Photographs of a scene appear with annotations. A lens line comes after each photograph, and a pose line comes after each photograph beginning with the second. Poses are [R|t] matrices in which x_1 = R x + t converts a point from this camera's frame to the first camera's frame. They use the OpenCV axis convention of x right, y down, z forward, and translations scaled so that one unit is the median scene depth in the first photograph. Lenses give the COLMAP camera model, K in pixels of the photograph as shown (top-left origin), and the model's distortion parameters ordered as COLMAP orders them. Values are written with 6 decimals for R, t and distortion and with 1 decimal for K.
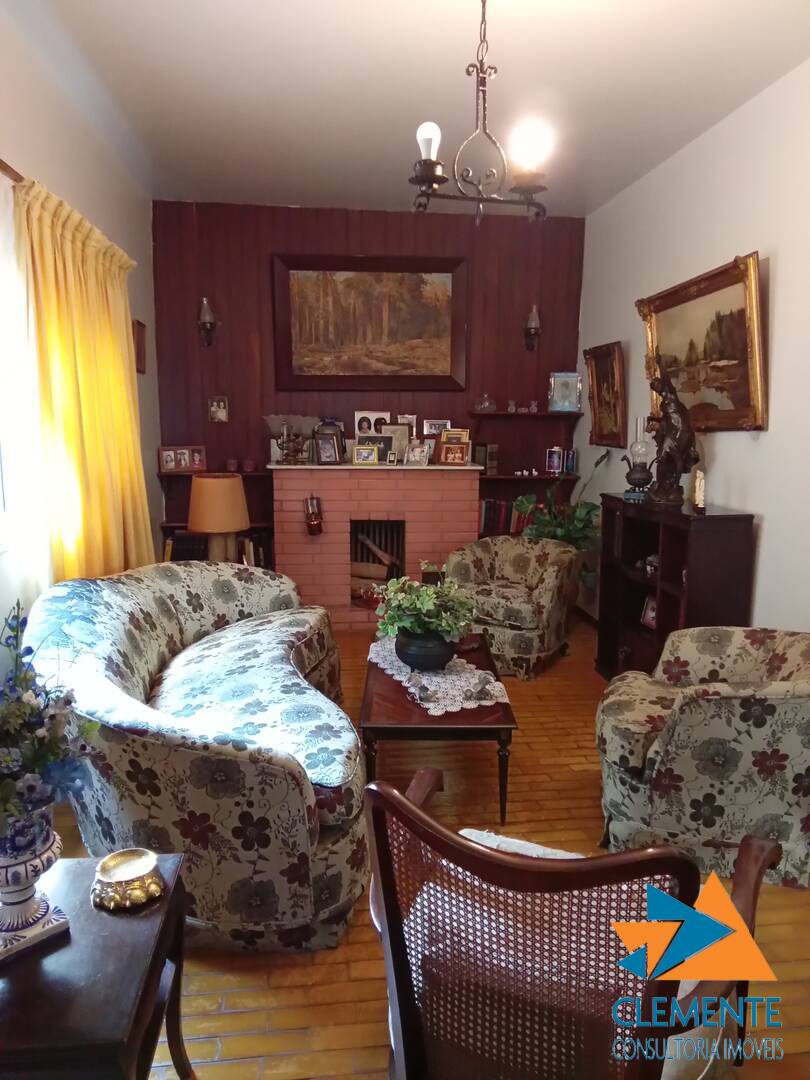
lens RADIAL K [[771.2, 0, 400.6], [0, 771.2, 540.3], [0, 0, 1]] dist [0.007397, -0.008700]
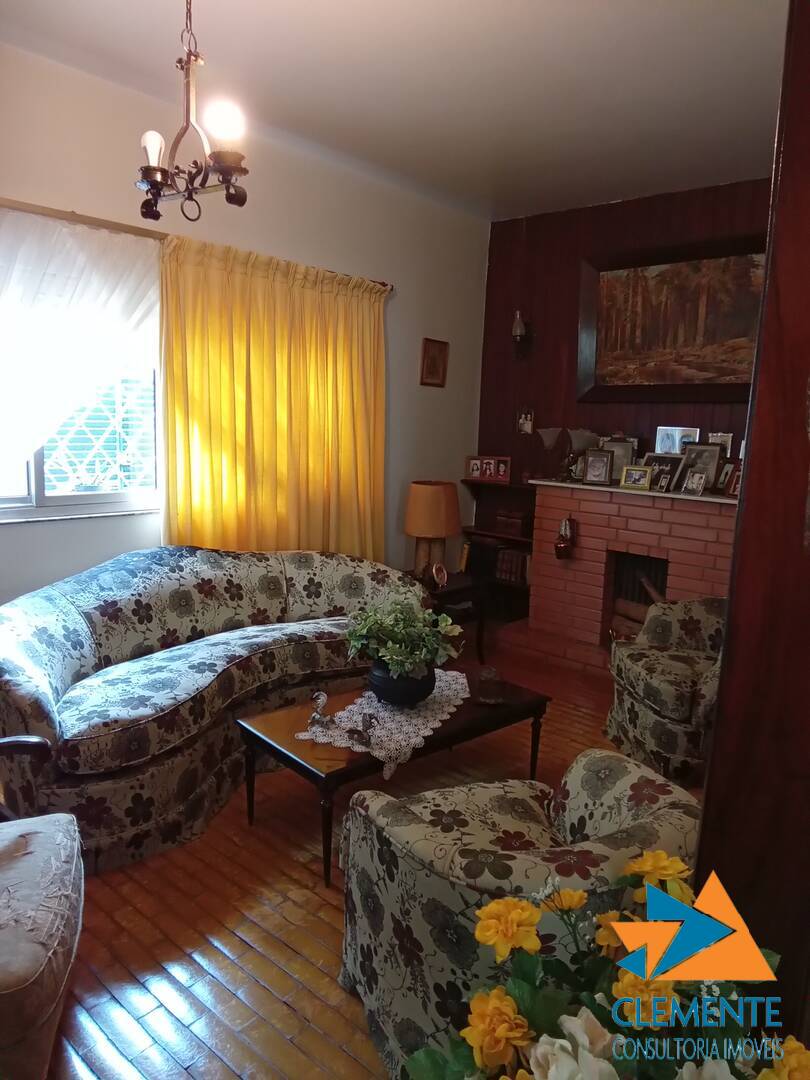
lens RADIAL K [[771.2, 0, 401.7], [0, 771.2, 538.8], [0, 0, 1]] dist [0.007397, -0.008700]
pose [[0.643329, 0.131943, -0.754134, 0.431633], [-0.151644, 0.987482, 0.043407, -0.039664], [0.750421, 0.086435, 0.655284, 0.243824]]
